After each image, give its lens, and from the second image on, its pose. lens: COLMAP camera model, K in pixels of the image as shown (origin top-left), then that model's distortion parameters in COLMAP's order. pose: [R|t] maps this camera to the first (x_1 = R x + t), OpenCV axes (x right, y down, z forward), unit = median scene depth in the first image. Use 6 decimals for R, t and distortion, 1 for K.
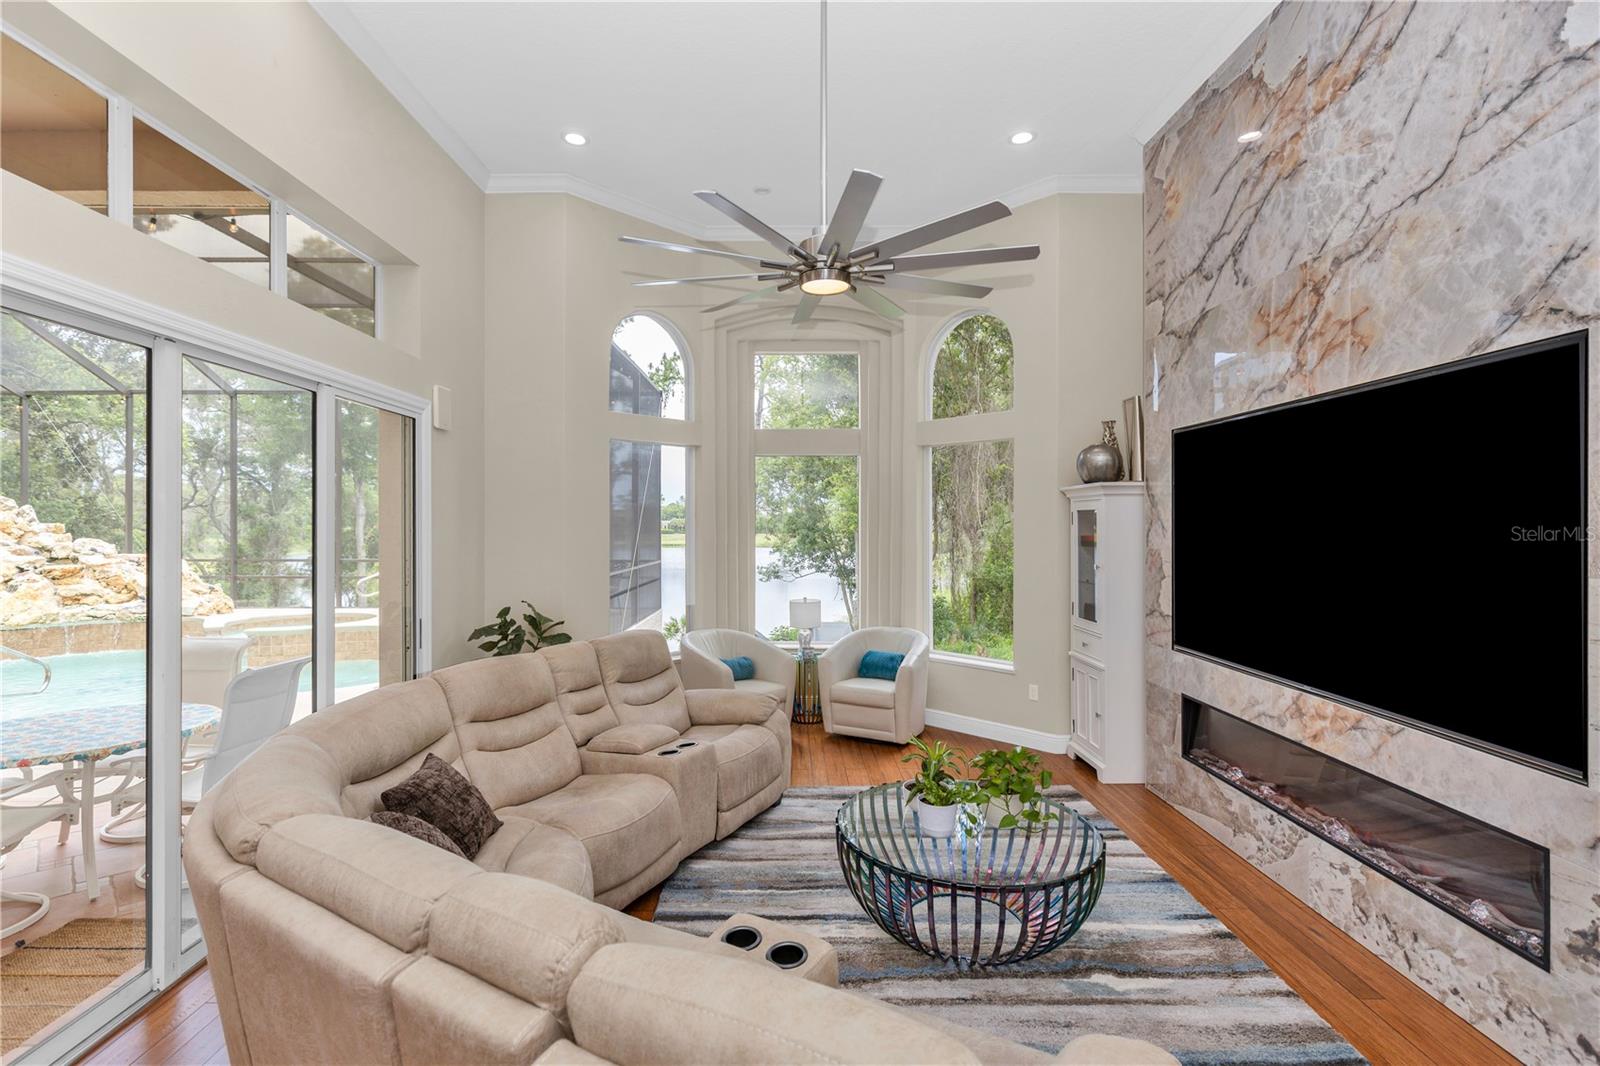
lens RADIAL K [[737.5, 0, 799.1], [0, 737.5, 528.1], [0, 0, 1]] dist [0.001145, -0.000822]
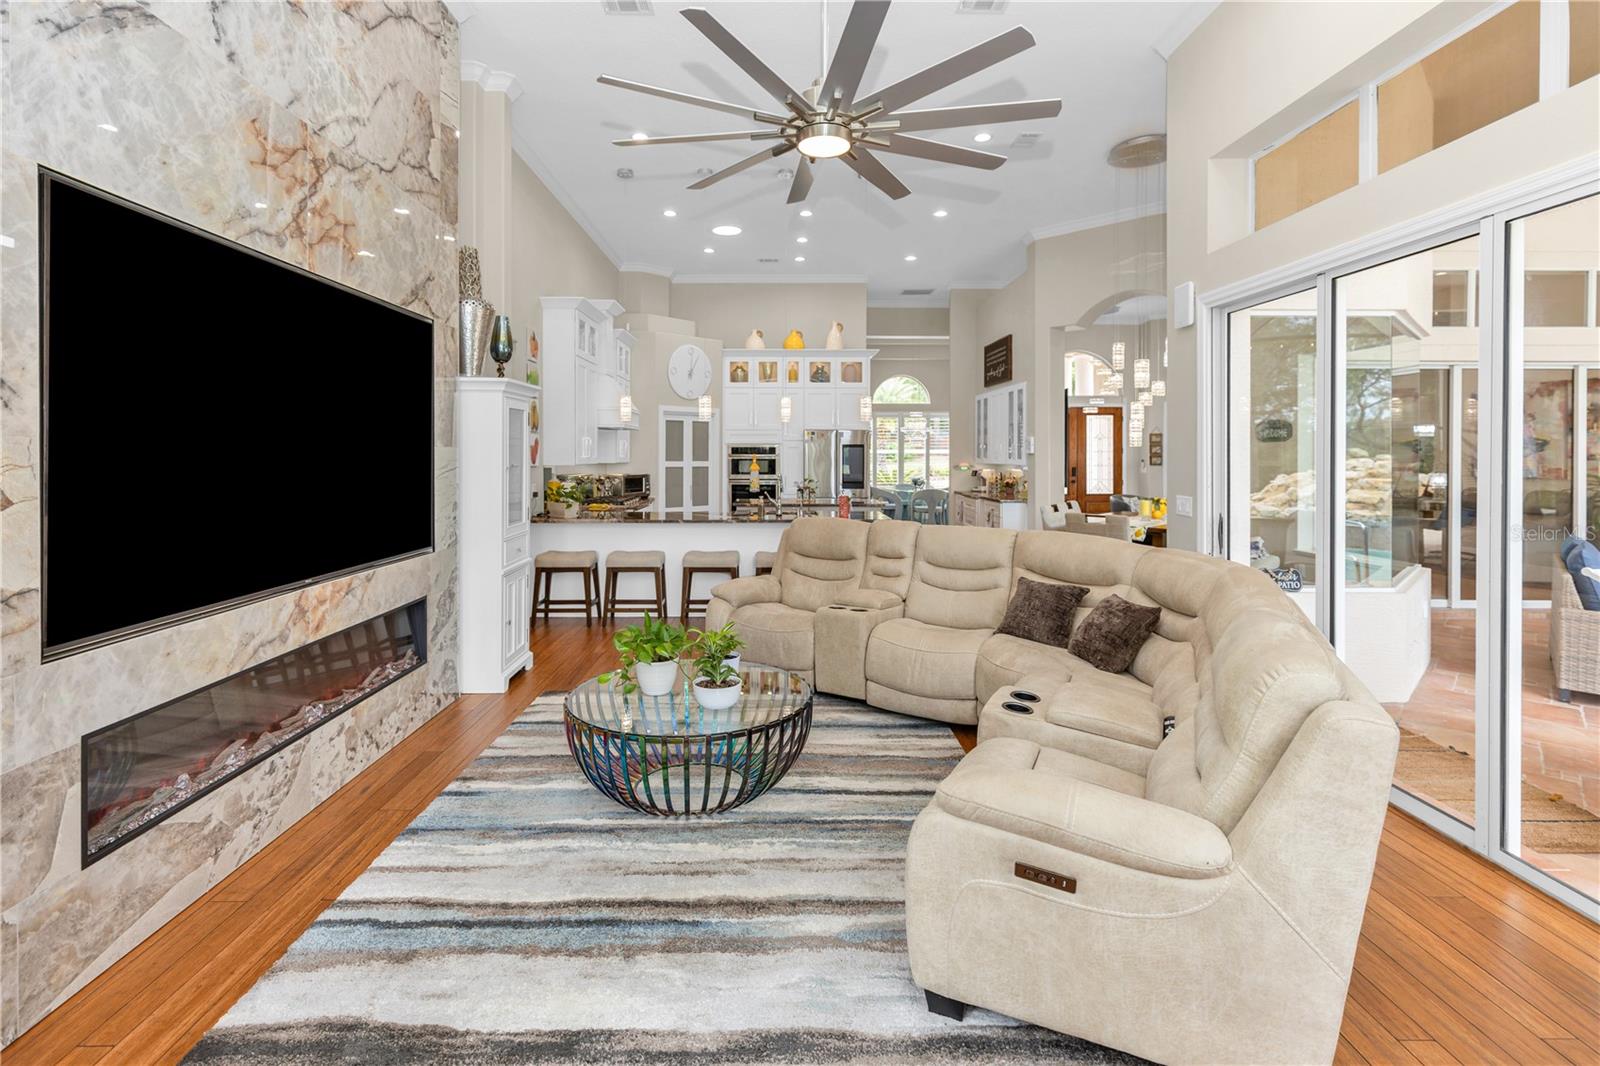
lens RADIAL K [[737.5, 0, 816.9], [0, 737.5, 451.8], [0, 0, 1]] dist [0.001145, -0.000822]
pose [[-0.999191, 0.000568, -0.040215, 0.081487], [0.000467, 0.999997, 0.002519, 0.050346], [0.040216, 0.002498, -0.999188, 1.960040]]
